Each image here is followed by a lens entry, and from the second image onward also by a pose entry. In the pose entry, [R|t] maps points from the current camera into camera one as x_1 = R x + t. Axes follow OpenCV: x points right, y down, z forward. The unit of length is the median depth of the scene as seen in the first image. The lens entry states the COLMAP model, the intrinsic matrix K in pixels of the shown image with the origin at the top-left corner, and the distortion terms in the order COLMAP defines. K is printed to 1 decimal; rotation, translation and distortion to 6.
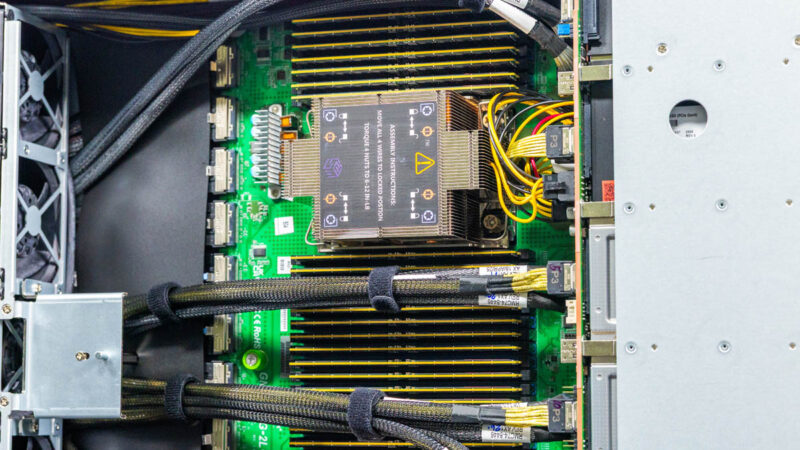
lens RADIAL K [[1897.0, 0, 400.0], [0, 1897.0, 225.0], [0, 0, 1]] dist [-0.000354, -0.044208]
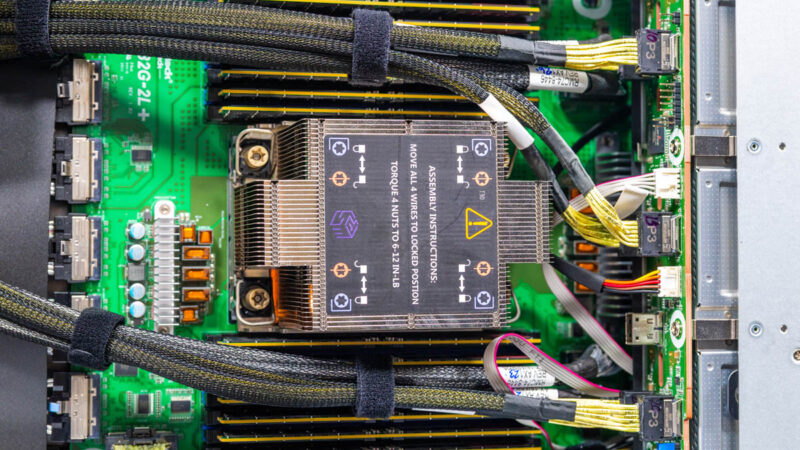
lens RADIAL K [[1460.8, 0, 398.3], [0, 1460.8, 237.7], [0, 0, 1]] dist [-0.024382, -0.001158]
pose [[0.859850, 0.011987, 0.510406, -0.283670], [-0.050744, 0.996781, 0.062075, 0.136007], [-0.508018, -0.079275, 0.857690, 0.516985]]
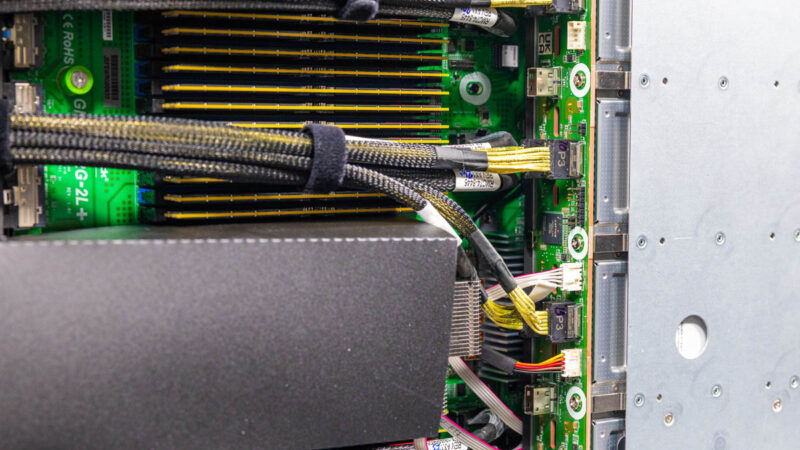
lens RADIAL K [[1460.8, 0, 398.3], [0, 1460.8, 237.7], [0, 0, 1]] dist [-0.024382, -0.001158]
pose [[0.656601, -0.052774, 0.752389, -0.429309], [-0.077363, 0.987575, 0.136784, 0.049130], [-0.750260, -0.148020, 0.644361, 0.597954]]
